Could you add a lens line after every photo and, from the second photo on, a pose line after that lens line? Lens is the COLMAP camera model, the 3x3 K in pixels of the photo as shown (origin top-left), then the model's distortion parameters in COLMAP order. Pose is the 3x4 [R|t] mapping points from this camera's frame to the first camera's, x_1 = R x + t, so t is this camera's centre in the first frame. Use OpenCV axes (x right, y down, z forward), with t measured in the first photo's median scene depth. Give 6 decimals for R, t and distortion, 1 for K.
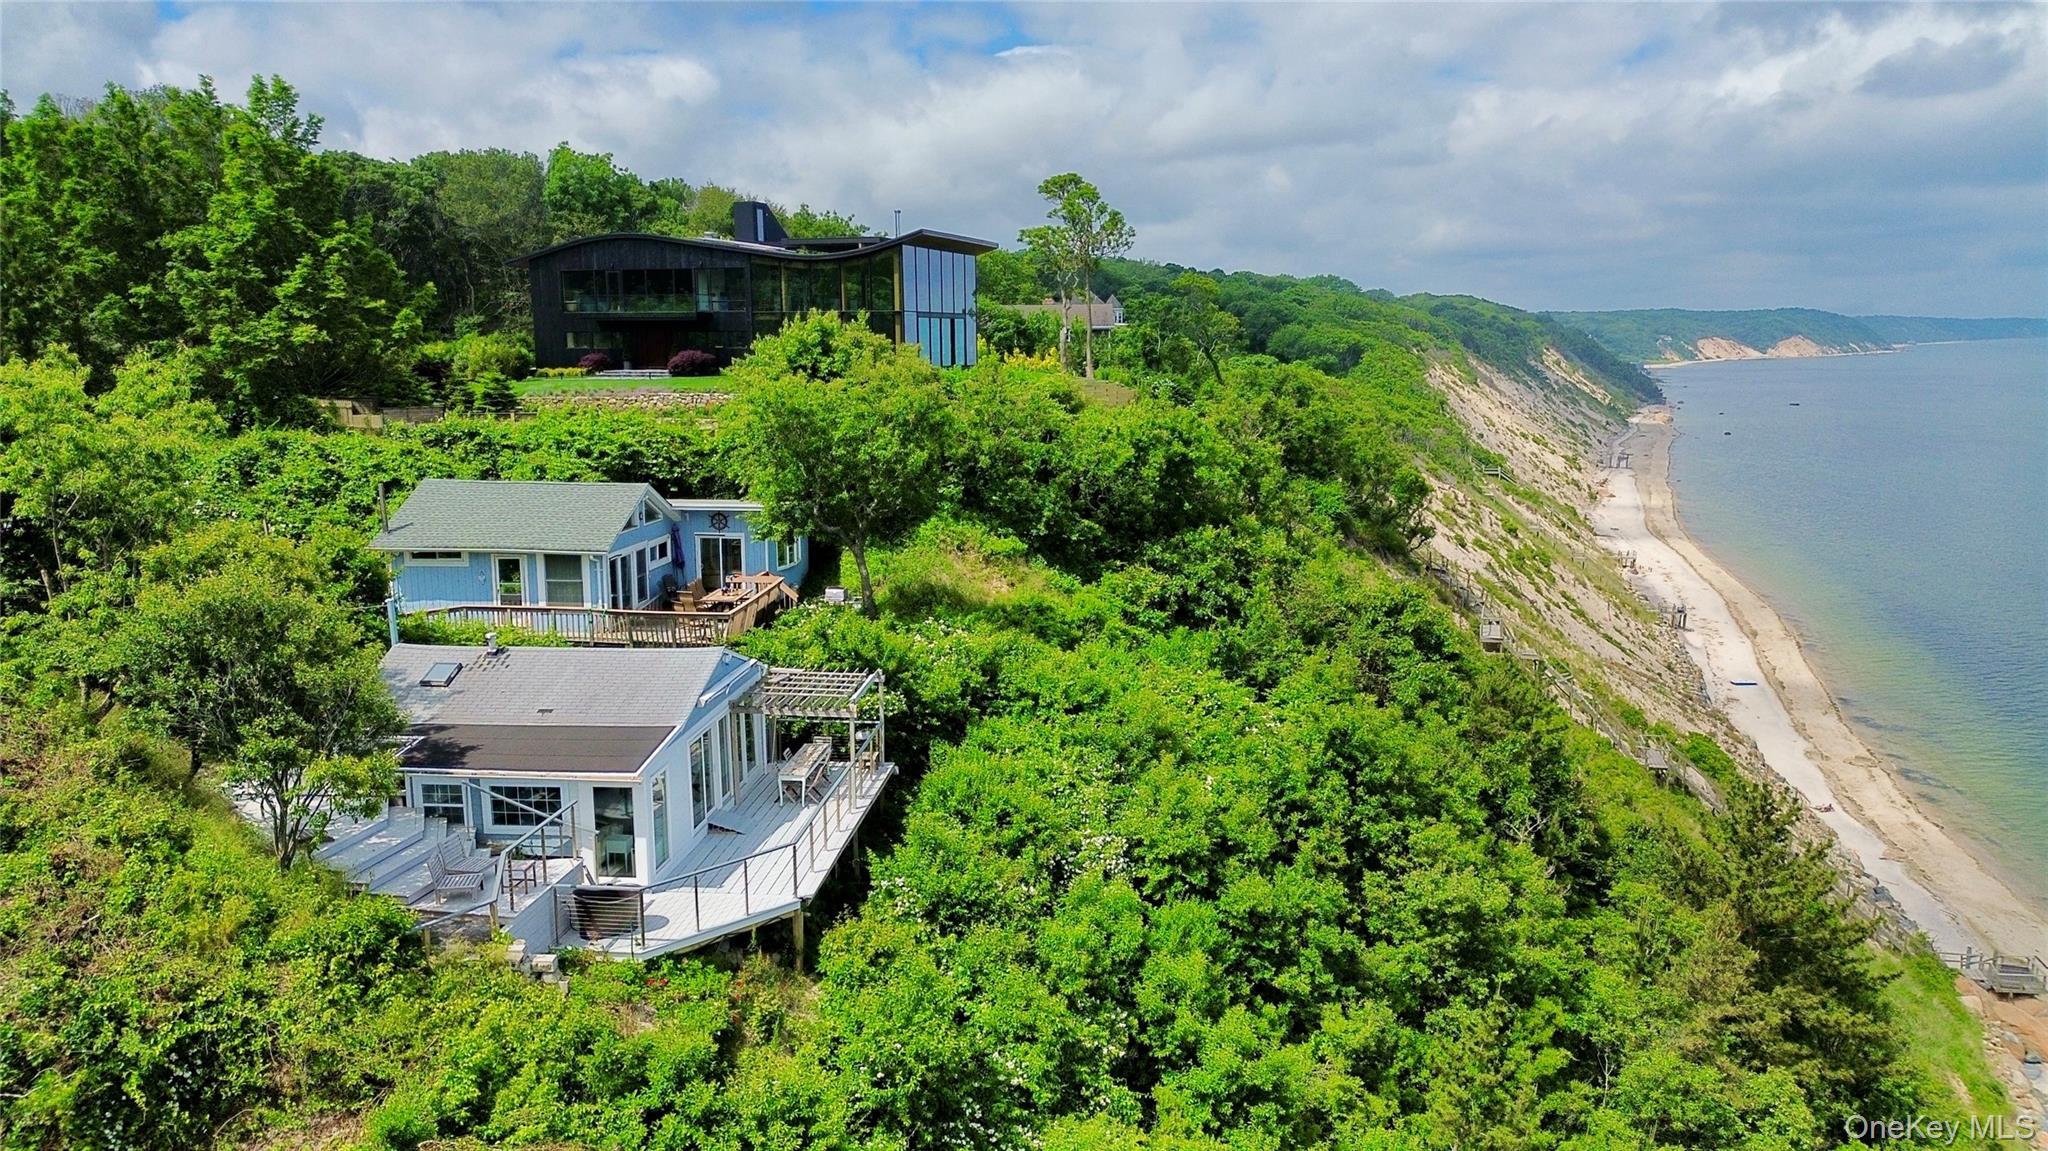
lens RADIAL K [[1440.1, 0, 1024.5], [0, 1440.1, 566.1], [0, 0, 1]] dist [0.066657, -0.064729]
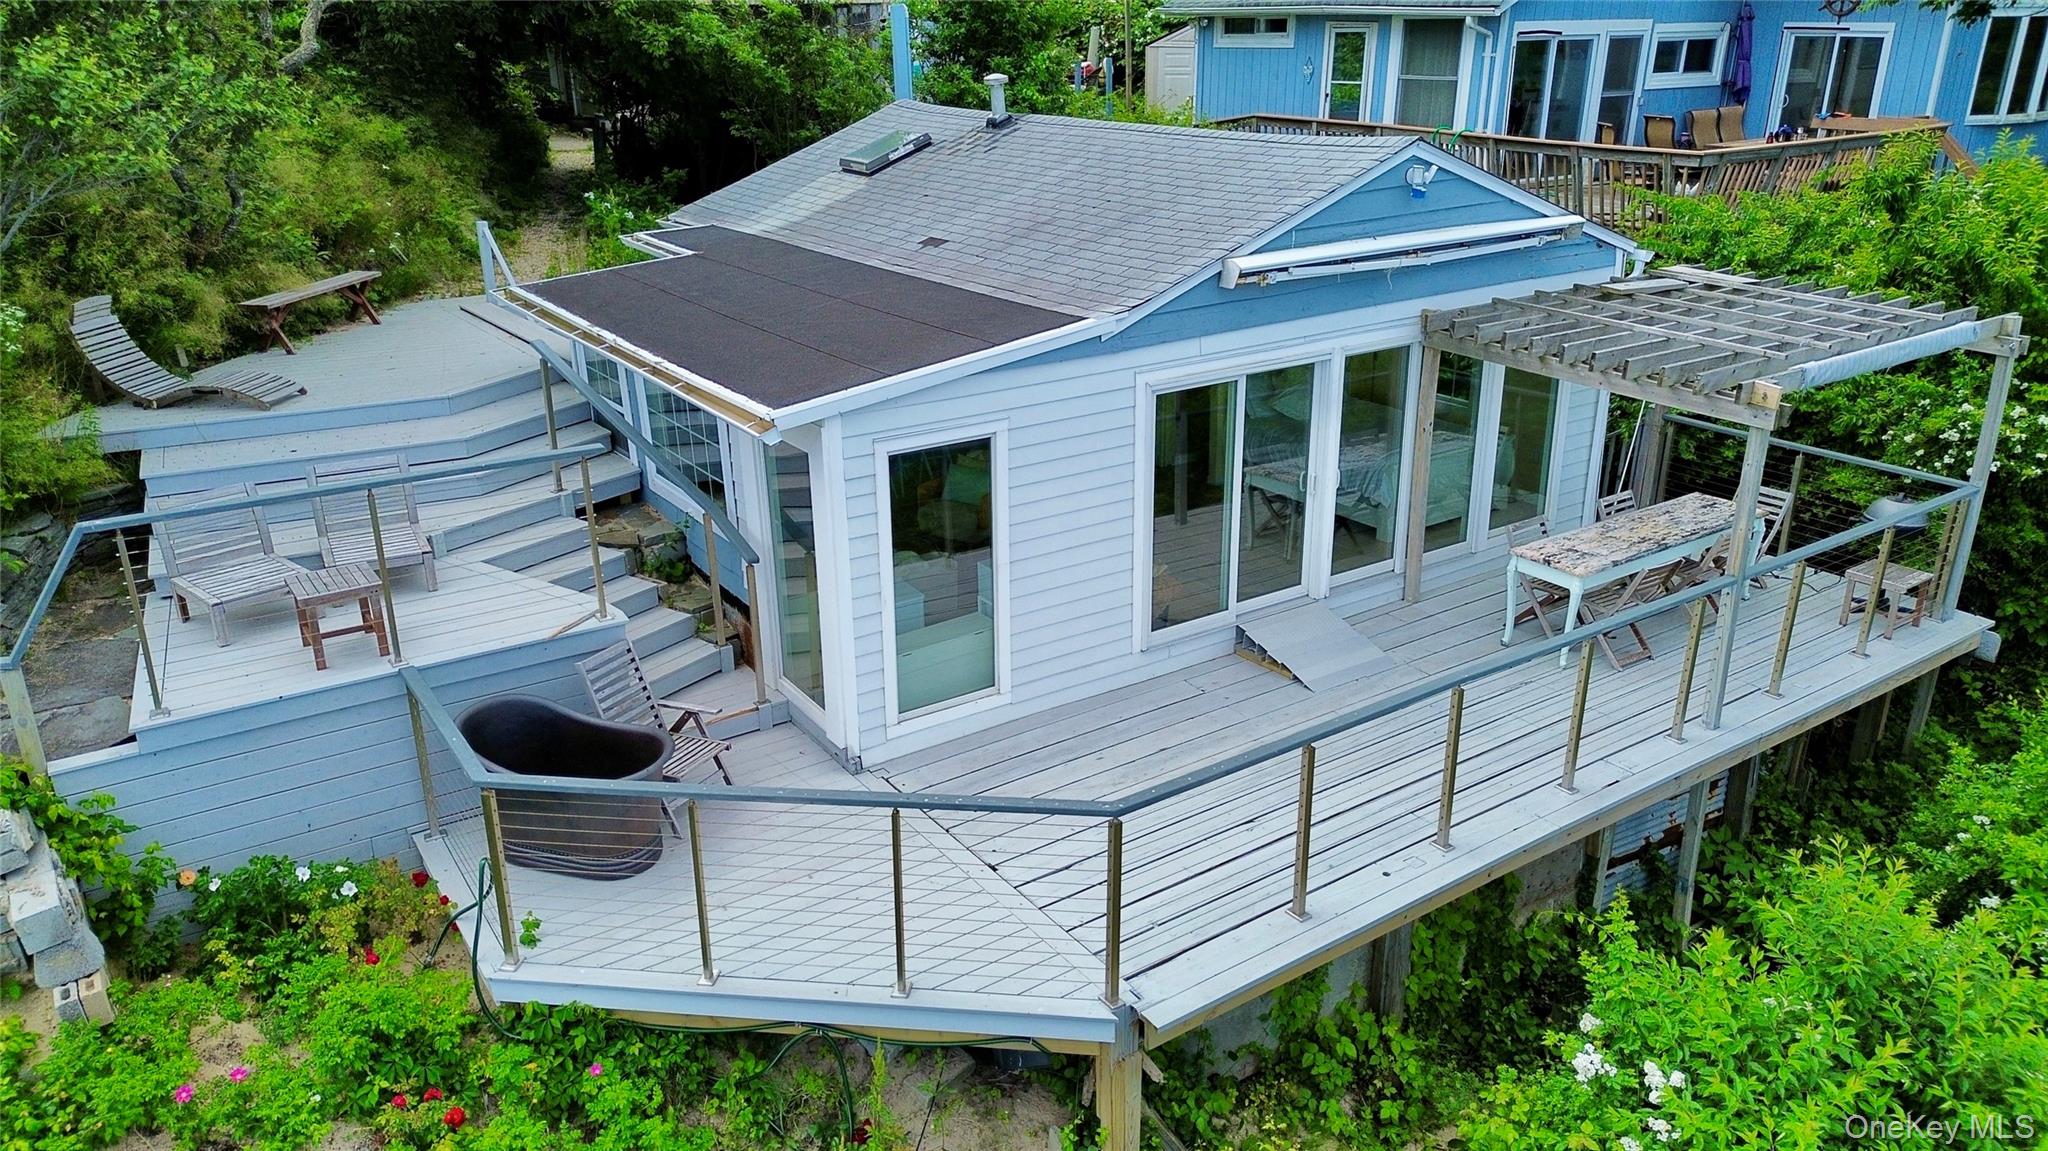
lens RADIAL K [[1440.1, 0, 1031.4], [0, 1440.1, 576.0], [0, 0, 1]] dist [0.066657, -0.064729]
pose [[0.649399, 0.276379, -0.708446, -0.001159], [-0.117840, 0.956937, 0.265302, 0.051213], [0.751262, -0.088803, 0.654003, 0.487607]]
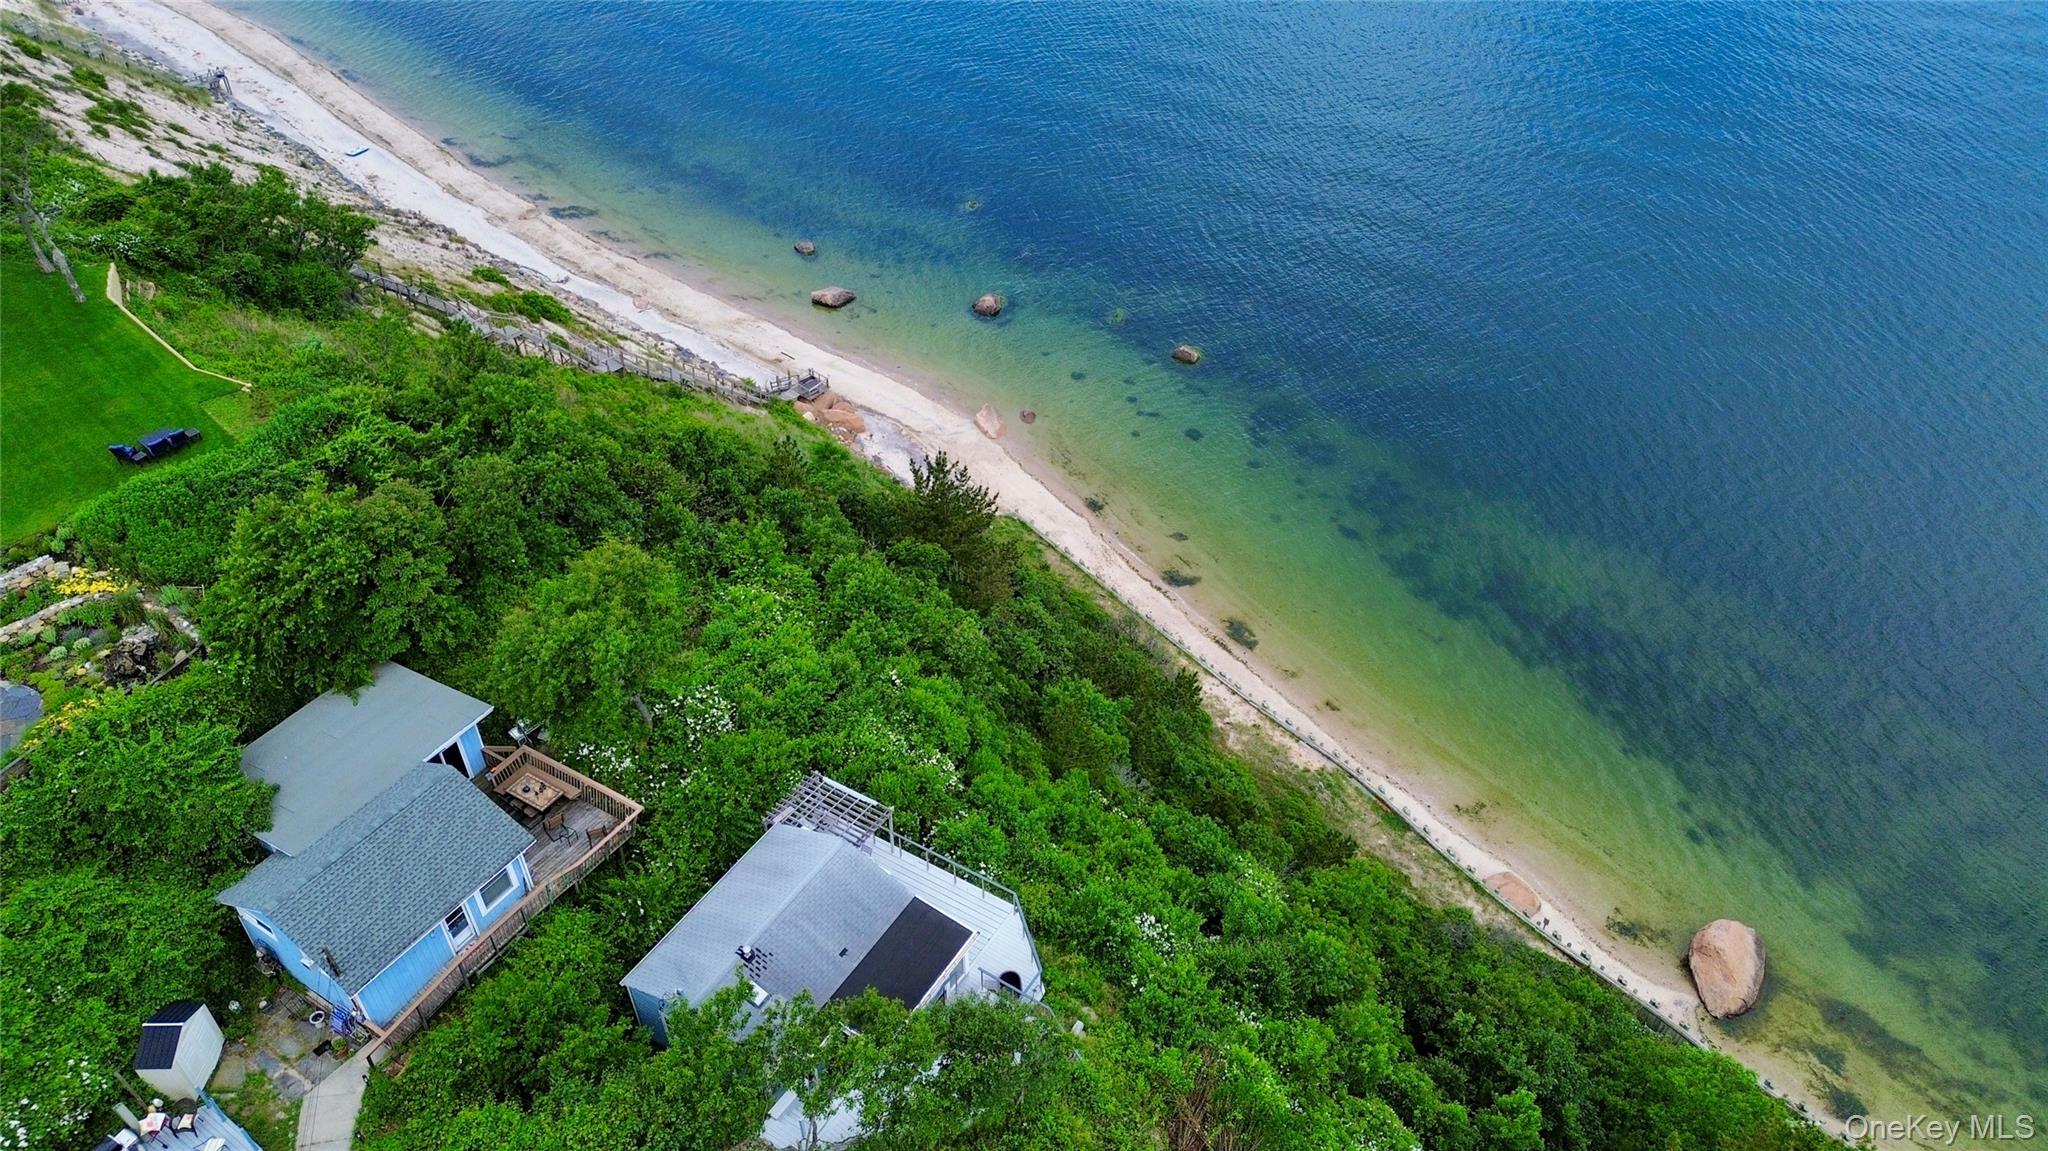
lens RADIAL K [[1440.1, 0, 1025.1], [0, 1440.1, 562.2], [0, 0, 1]] dist [0.066657, -0.064729]
pose [[0.443192, -0.562563, 0.697928, -0.700450], [0.144790, 0.813267, 0.563589, -0.692514], [-0.884656, -0.148725, 0.441887, 0.140358]]
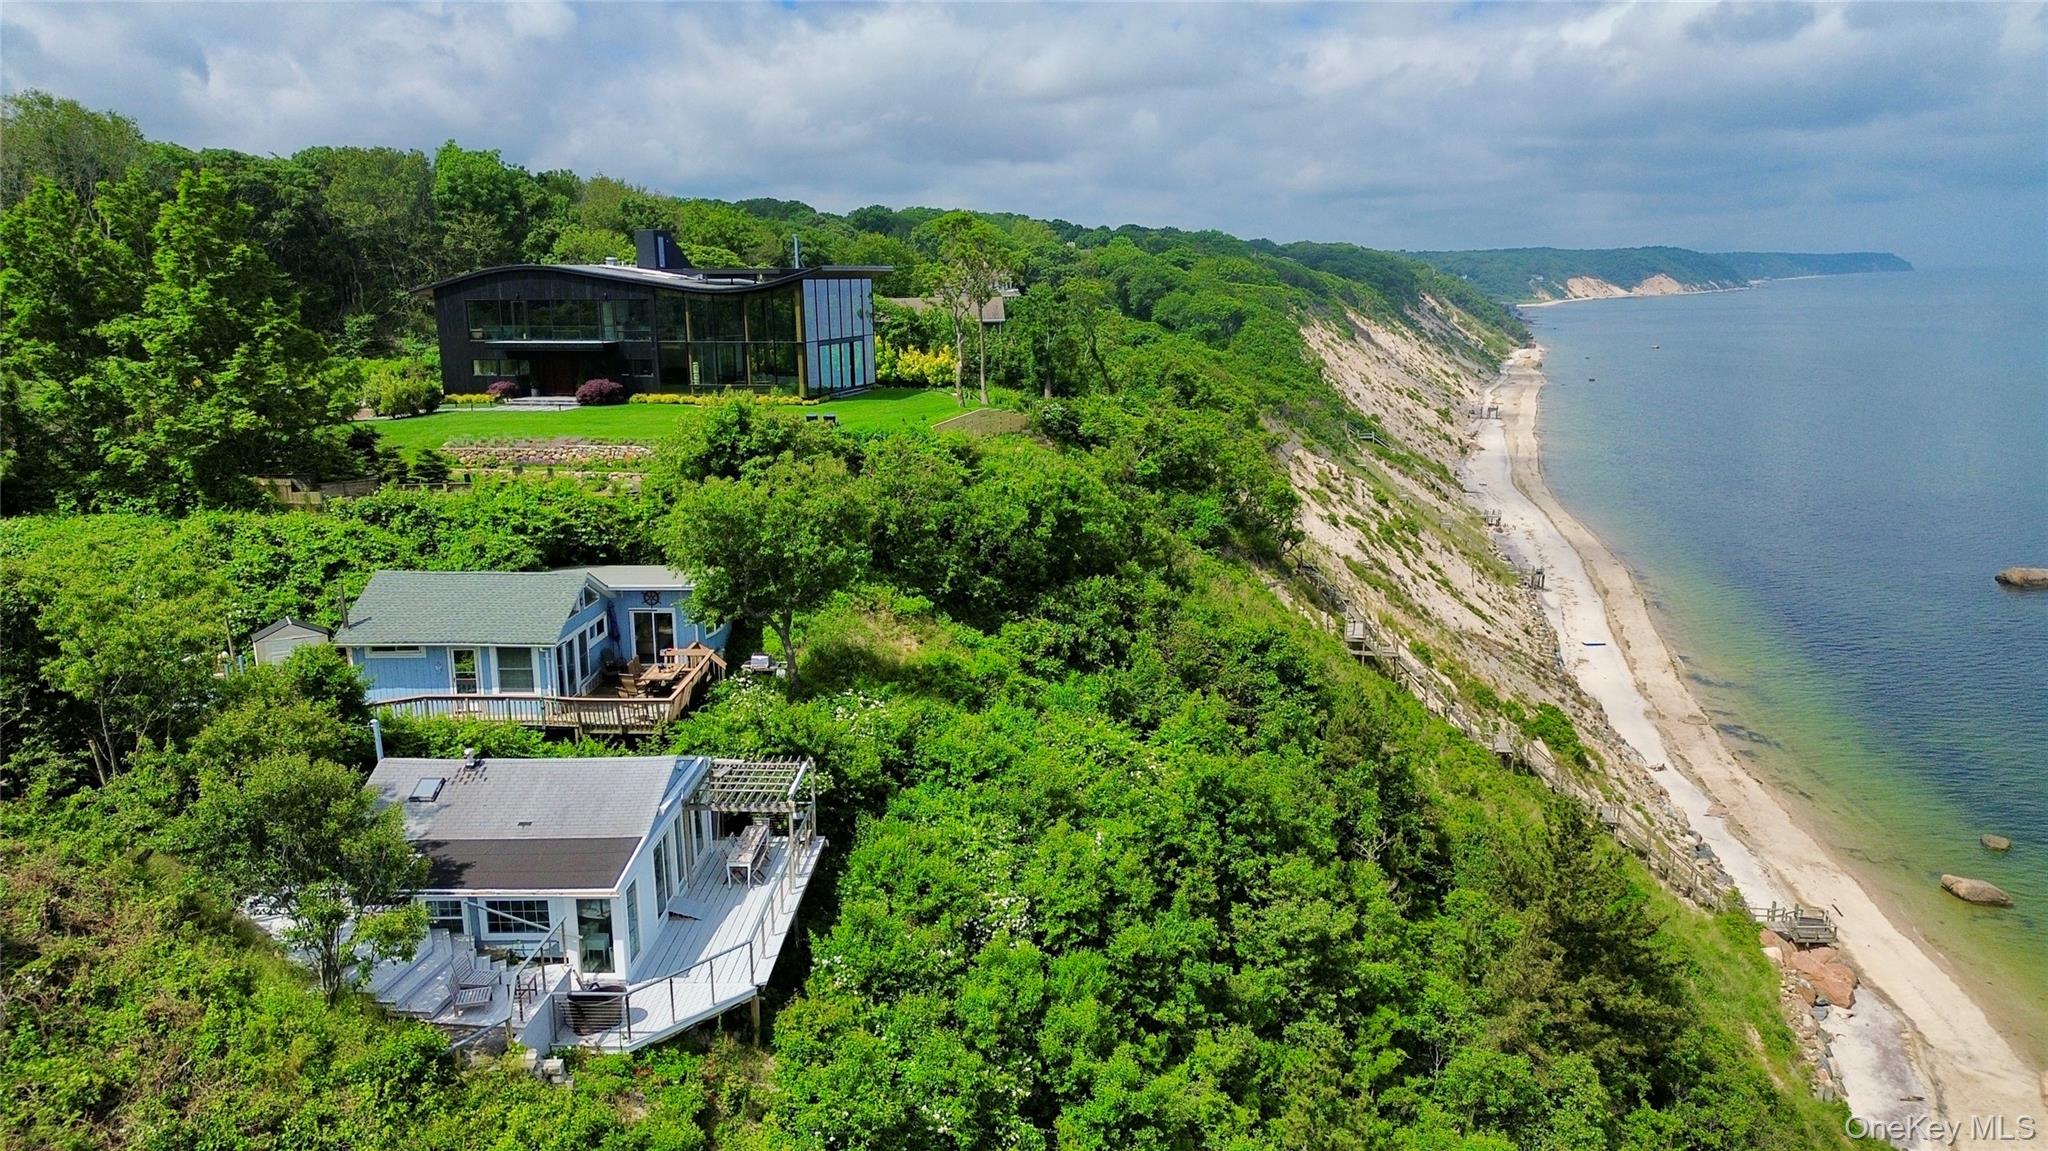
lens RADIAL K [[1440.1, 0, 1023.8], [0, 1440.1, 566.9], [0, 0, 1]] dist [0.066657, -0.064729]
pose [[0.997096, -0.020502, 0.073337, -0.009866], [0.017441, 0.998960, 0.042136, -0.095102], [-0.074124, -0.040735, 0.996417, -0.112423]]
